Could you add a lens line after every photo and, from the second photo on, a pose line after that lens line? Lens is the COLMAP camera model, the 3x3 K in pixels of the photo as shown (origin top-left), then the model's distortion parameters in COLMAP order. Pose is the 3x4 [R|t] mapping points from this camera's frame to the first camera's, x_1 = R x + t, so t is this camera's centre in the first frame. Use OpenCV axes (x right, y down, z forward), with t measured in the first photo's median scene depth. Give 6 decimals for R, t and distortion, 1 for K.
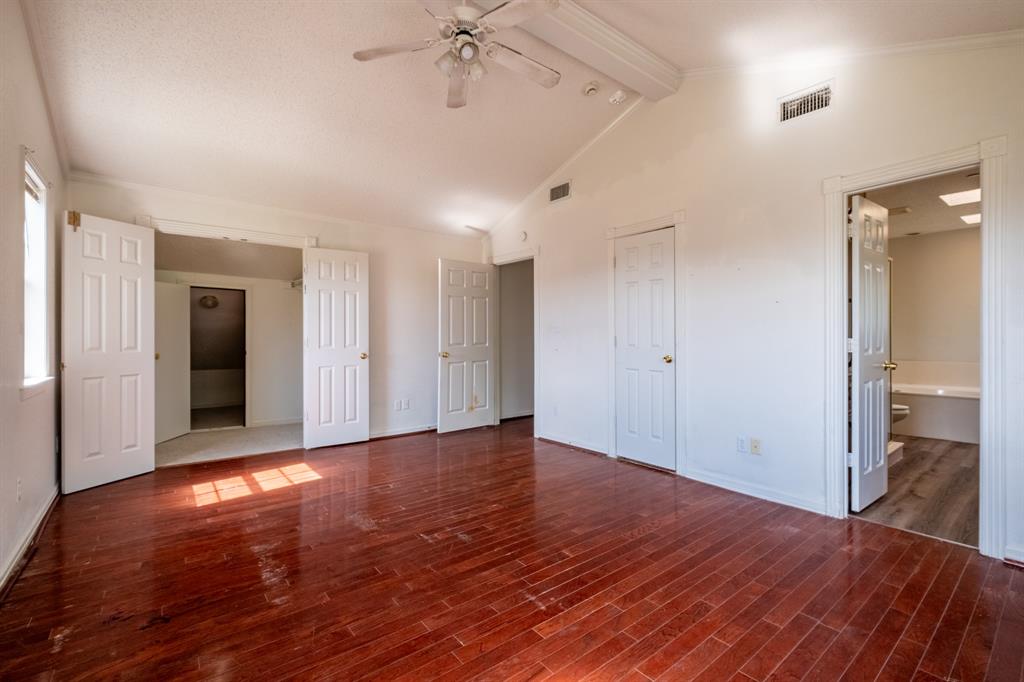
lens RADIAL K [[450.2, 0, 512.7], [0, 450.2, 338.2], [0, 0, 1]] dist [0.002556, 0.000485]
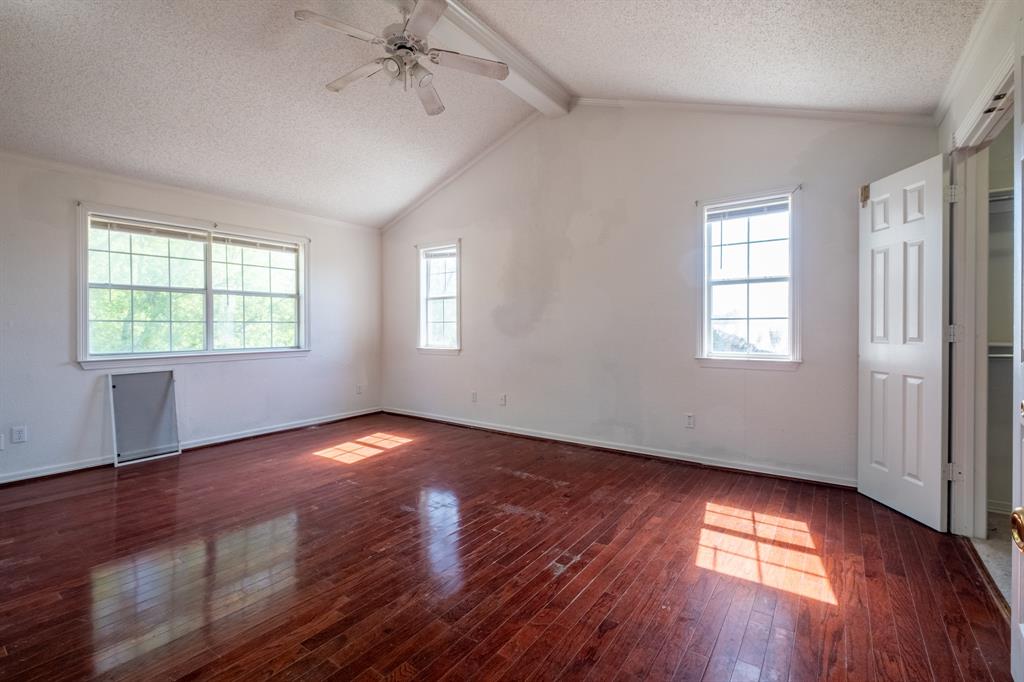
lens RADIAL K [[450.2, 0, 513.3], [0, 450.2, 334.5], [0, 0, 1]] dist [0.002556, 0.000485]
pose [[-0.961615, 0.007590, -0.274297, -0.050530], [0.003008, 0.999849, 0.017121, 0.000807], [0.274386, 0.015639, -0.961493, 1.909062]]
